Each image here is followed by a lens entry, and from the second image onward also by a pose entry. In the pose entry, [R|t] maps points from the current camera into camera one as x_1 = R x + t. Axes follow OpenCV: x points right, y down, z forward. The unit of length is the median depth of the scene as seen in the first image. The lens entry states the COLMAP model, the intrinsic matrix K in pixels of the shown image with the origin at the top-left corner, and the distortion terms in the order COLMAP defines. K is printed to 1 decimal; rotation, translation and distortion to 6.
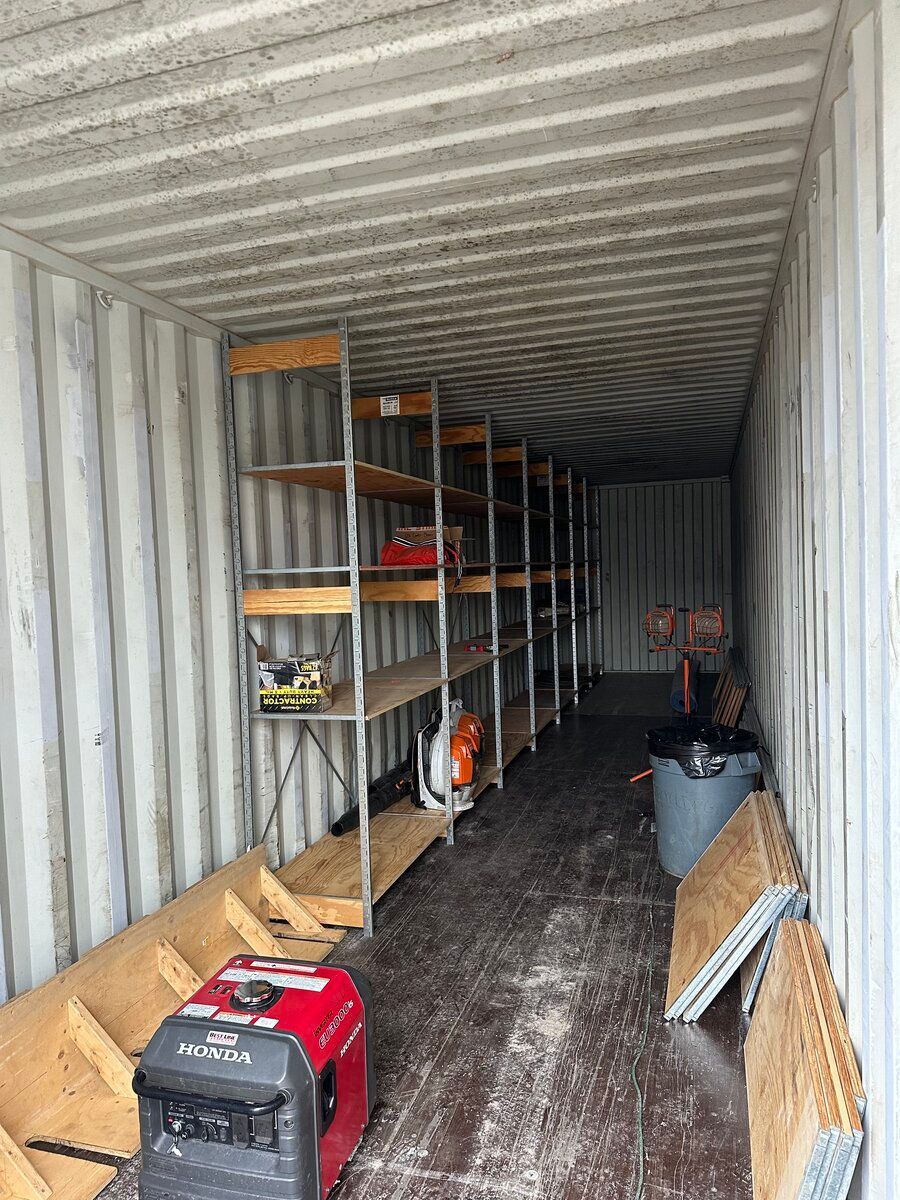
lens RADIAL K [[844.8, 0, 449.3], [0, 844.8, 604.3], [0, 0, 1]] dist [0.044996, -0.053417]
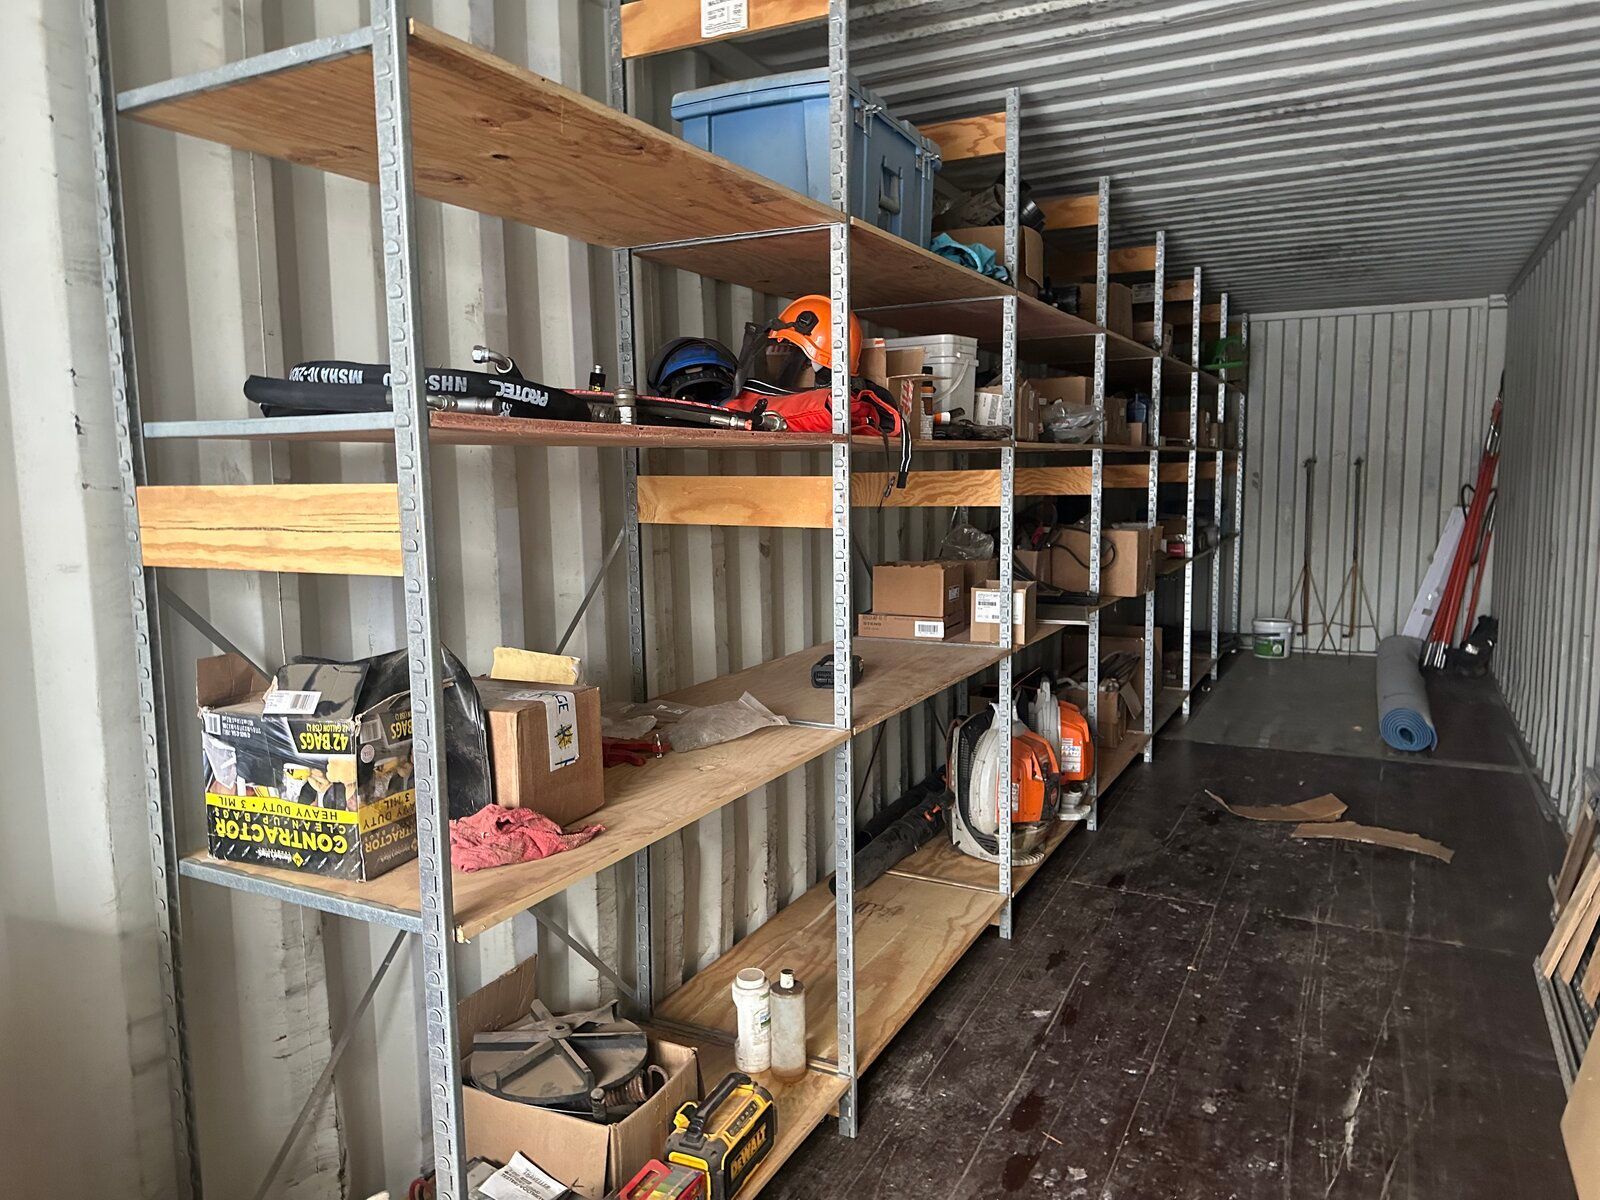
lens RADIAL K [[1126.4, 0, 801.2], [0, 1126.4, 592.6], [0, 0, 1]] dist [0.044996, -0.053417]
pose [[0.983348, 0.043787, -0.176376, 0.064296], [-0.030727, 0.996626, 0.076107, -0.013813], [0.179113, -0.069421, 0.981376, 0.493144]]
